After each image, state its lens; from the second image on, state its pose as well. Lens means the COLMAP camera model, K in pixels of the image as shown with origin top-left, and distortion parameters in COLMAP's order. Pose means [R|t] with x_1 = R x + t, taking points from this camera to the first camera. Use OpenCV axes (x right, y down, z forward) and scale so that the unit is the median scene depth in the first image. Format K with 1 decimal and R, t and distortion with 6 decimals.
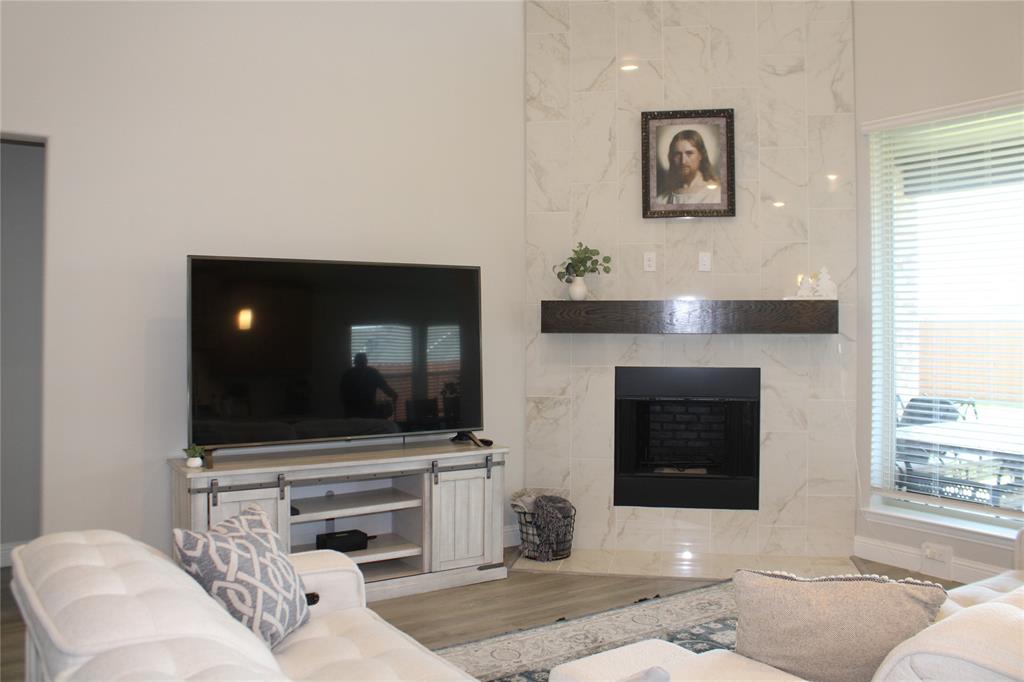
lens RADIAL K [[869.5, 0, 523.9], [0, 869.5, 314.1], [0, 0, 1]] dist [-0.160048, 0.137793]
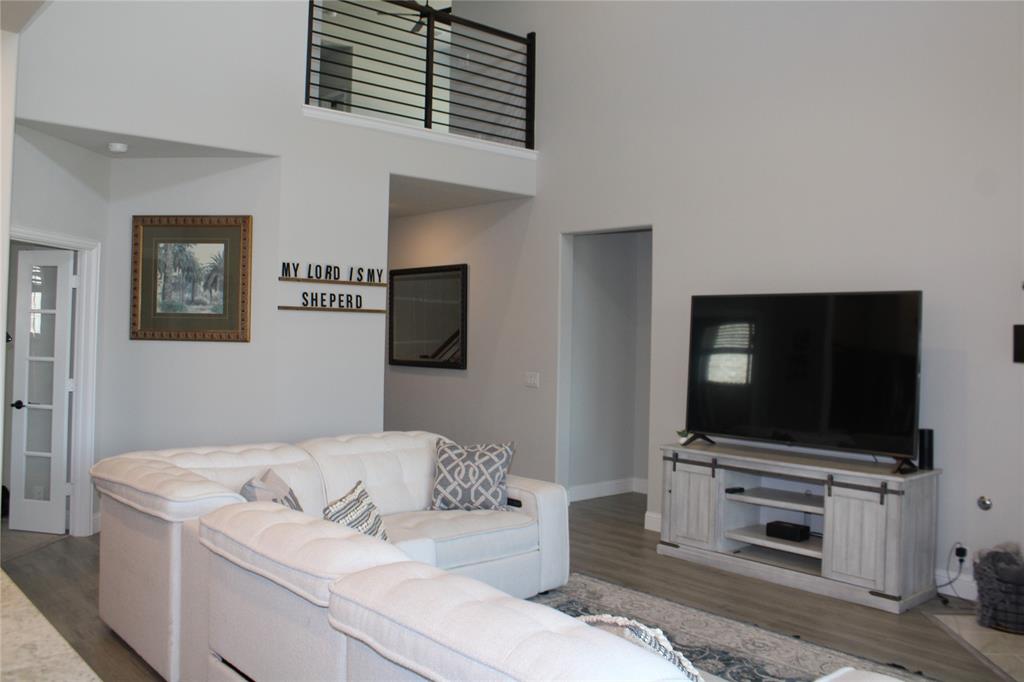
lens RADIAL K [[869.5, 0, 523.9], [0, 869.5, 314.1], [0, 0, 1]] dist [-0.160048, 0.137793]
pose [[0.125355, -0.020766, -0.991895, 0.787200], [-0.009029, 0.999716, -0.022071, -0.002776], [0.992071, 0.011723, 0.125132, 0.423326]]
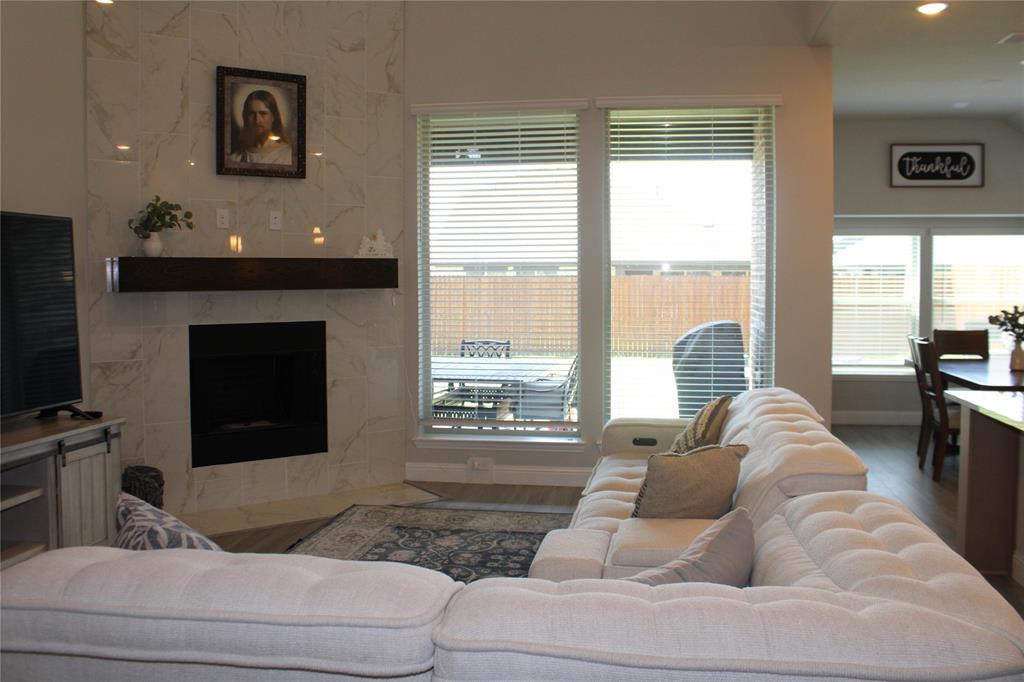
lens RADIAL K [[869.5, 0, 523.9], [0, 869.5, 314.1], [0, 0, 1]] dist [-0.160048, 0.137793]
pose [[0.688762, -0.035408, 0.724123, -0.338298], [-0.001070, 0.998756, 0.049854, -0.000219], [-0.724987, -0.035112, 0.687867, 0.073466]]
